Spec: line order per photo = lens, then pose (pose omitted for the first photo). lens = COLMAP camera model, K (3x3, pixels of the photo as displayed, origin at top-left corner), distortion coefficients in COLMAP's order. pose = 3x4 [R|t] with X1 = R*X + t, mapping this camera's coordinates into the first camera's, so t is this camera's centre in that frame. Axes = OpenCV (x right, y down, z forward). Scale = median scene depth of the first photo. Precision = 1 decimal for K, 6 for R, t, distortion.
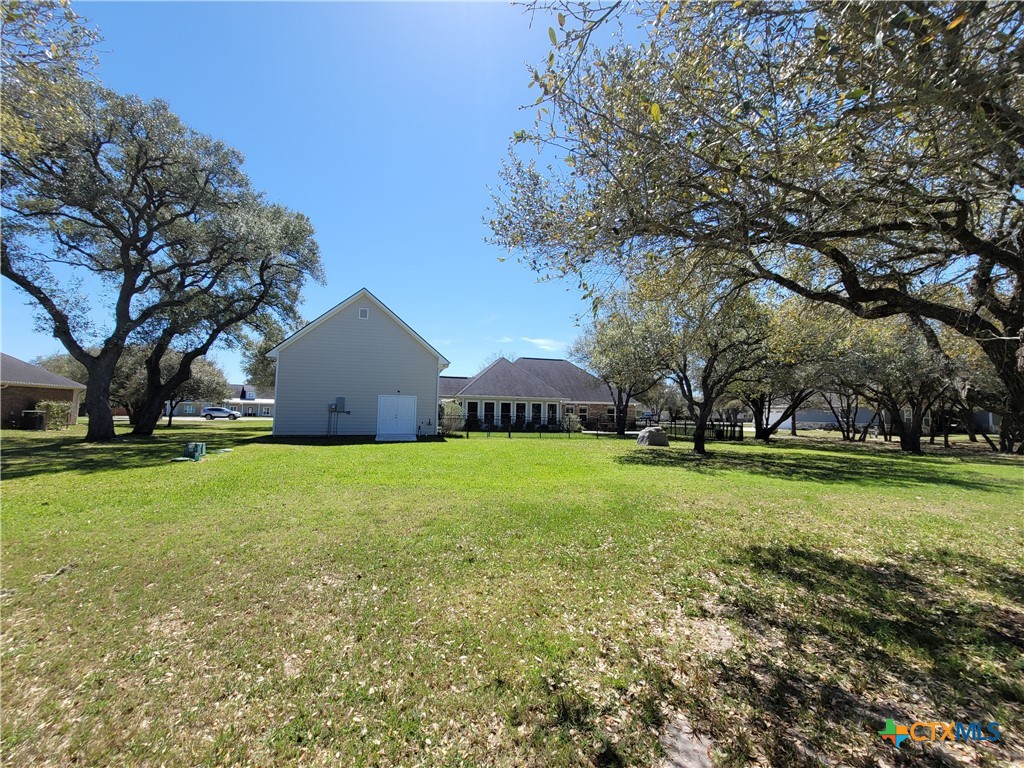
lens RADIAL K [[431.1, 0, 512.0], [0, 431.1, 384.0], [0, 0, 1]] dist [-0.002576, -0.000522]
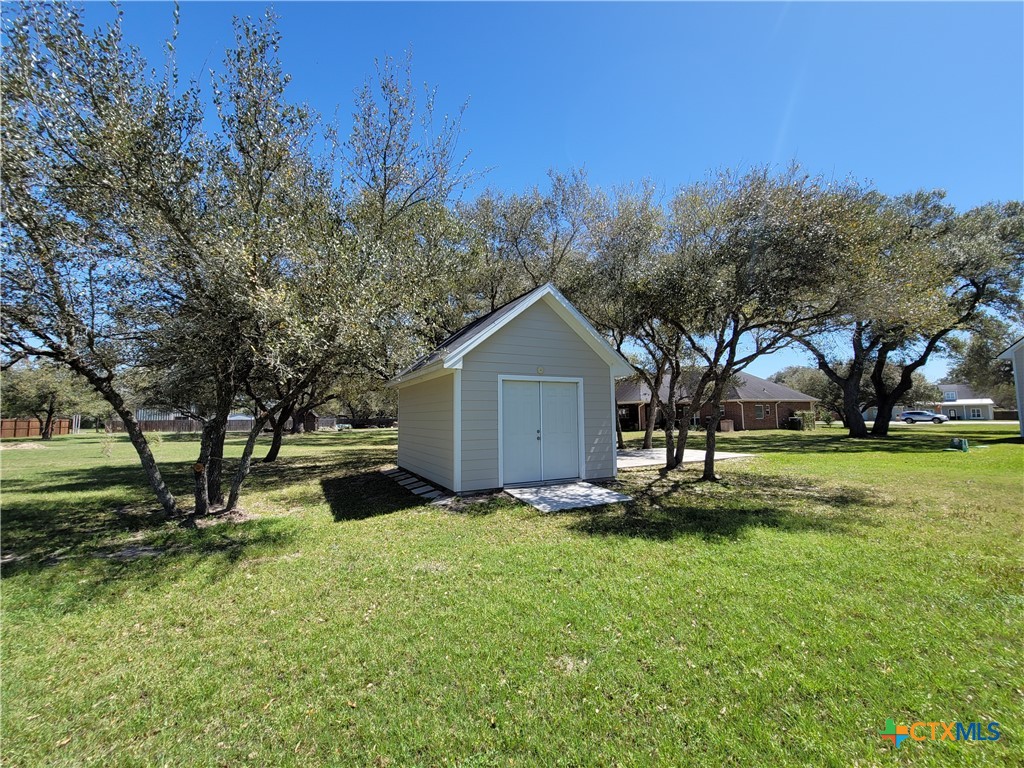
lens RADIAL K [[431.1, 0, 512.0], [0, 431.1, 384.0], [0, 0, 1]] dist [-0.002576, -0.000522]
pose [[0.241133, -0.094815, -0.965849, 0.110121], [0.083381, 0.993560, -0.076719, -0.020630], [0.966903, -0.062034, 0.247486, -0.314306]]
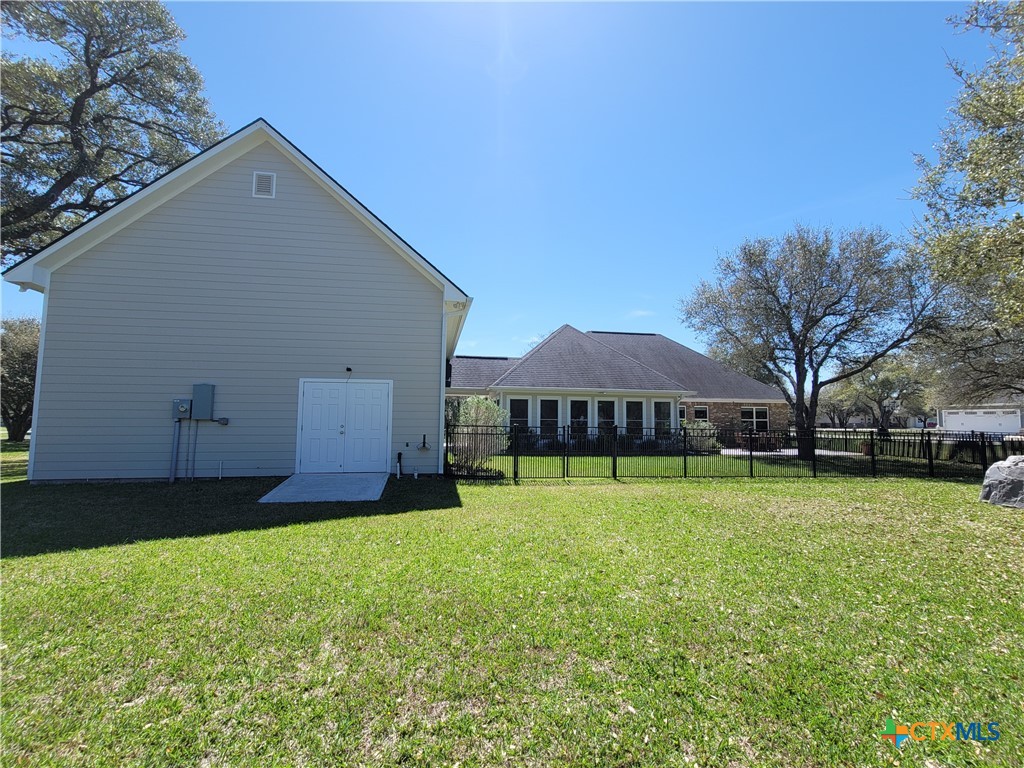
lens RADIAL K [[431.1, 0, 512.0], [0, 431.1, 384.0], [0, 0, 1]] dist [-0.002576, -0.000522]
pose [[0.996792, -0.012871, -0.078991, -0.056453], [0.012068, 0.999871, -0.010627, 0.028138], [0.079117, 0.009640, 0.996819, 0.451542]]
